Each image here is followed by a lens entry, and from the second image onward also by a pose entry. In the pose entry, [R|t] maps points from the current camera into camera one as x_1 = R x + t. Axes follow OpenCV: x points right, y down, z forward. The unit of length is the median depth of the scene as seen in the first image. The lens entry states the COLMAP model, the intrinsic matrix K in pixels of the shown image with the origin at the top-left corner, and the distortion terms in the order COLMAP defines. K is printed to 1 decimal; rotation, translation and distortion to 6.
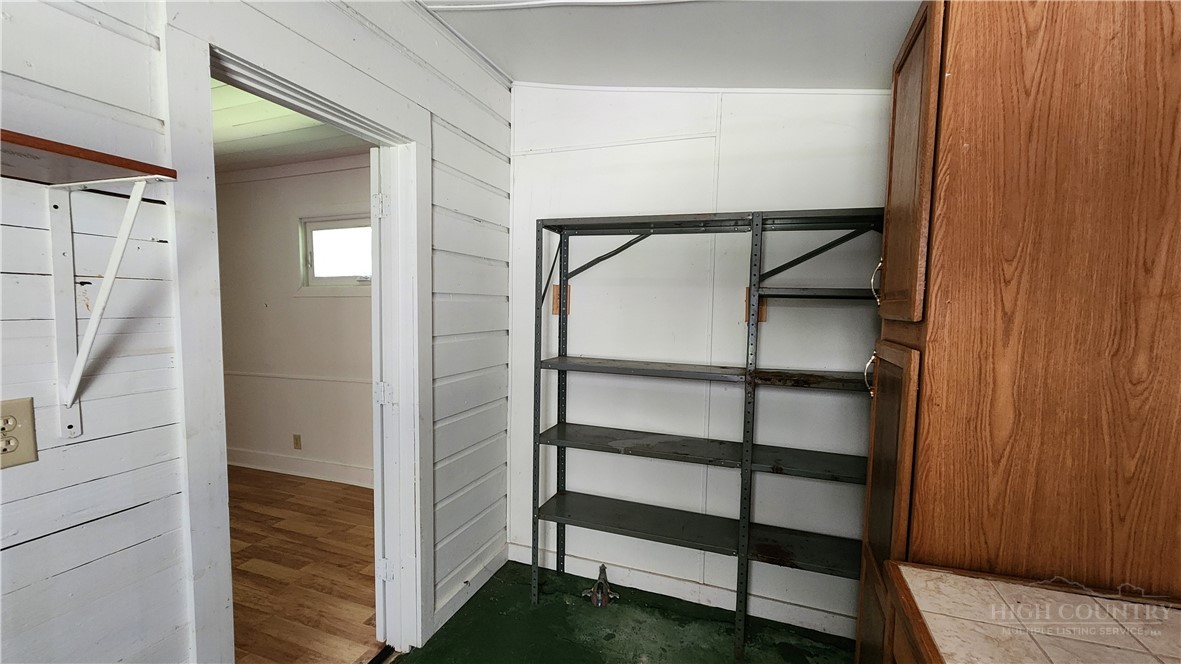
lens RADIAL K [[481.2, 0, 589.3], [0, 481.2, 341.8], [0, 0, 1]] dist [0.000652, -0.000683]
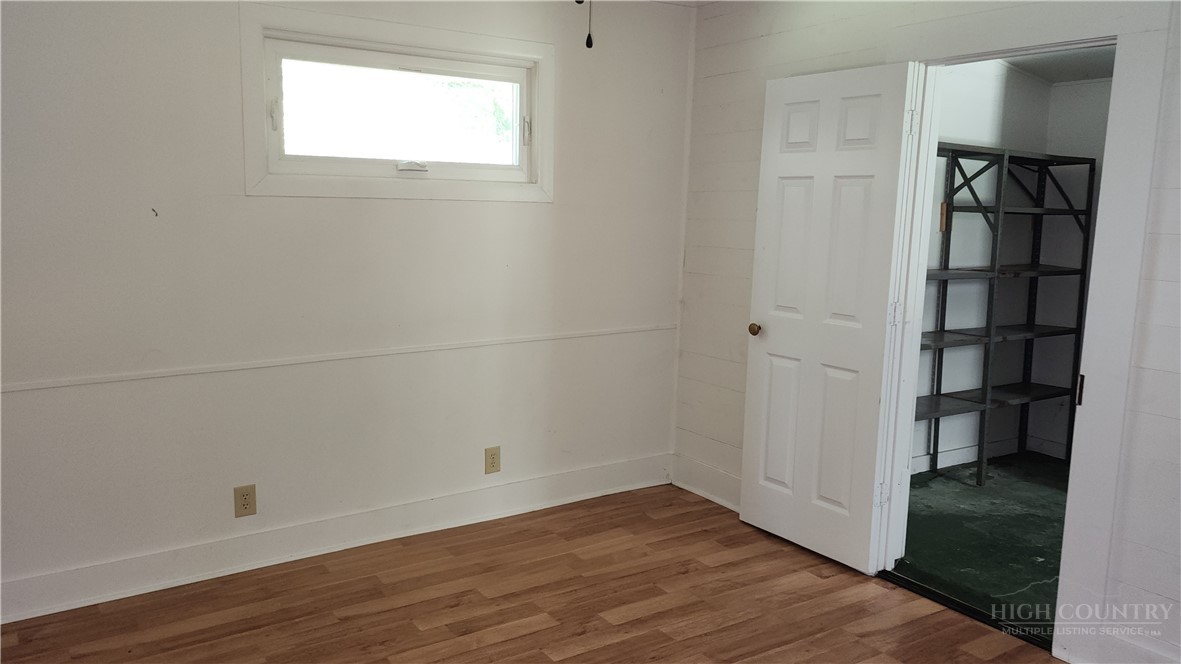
lens RADIAL K [[887.5, 0, 589.6], [0, 887.5, 326.4], [0, 0, 1]] dist [0.008029, 0.000406]
pose [[0.587233, -0.108290, 0.802141, -1.374919], [0.044474, 0.993830, 0.101610, -0.047943], [-0.808195, -0.023995, 0.588426, 0.265866]]
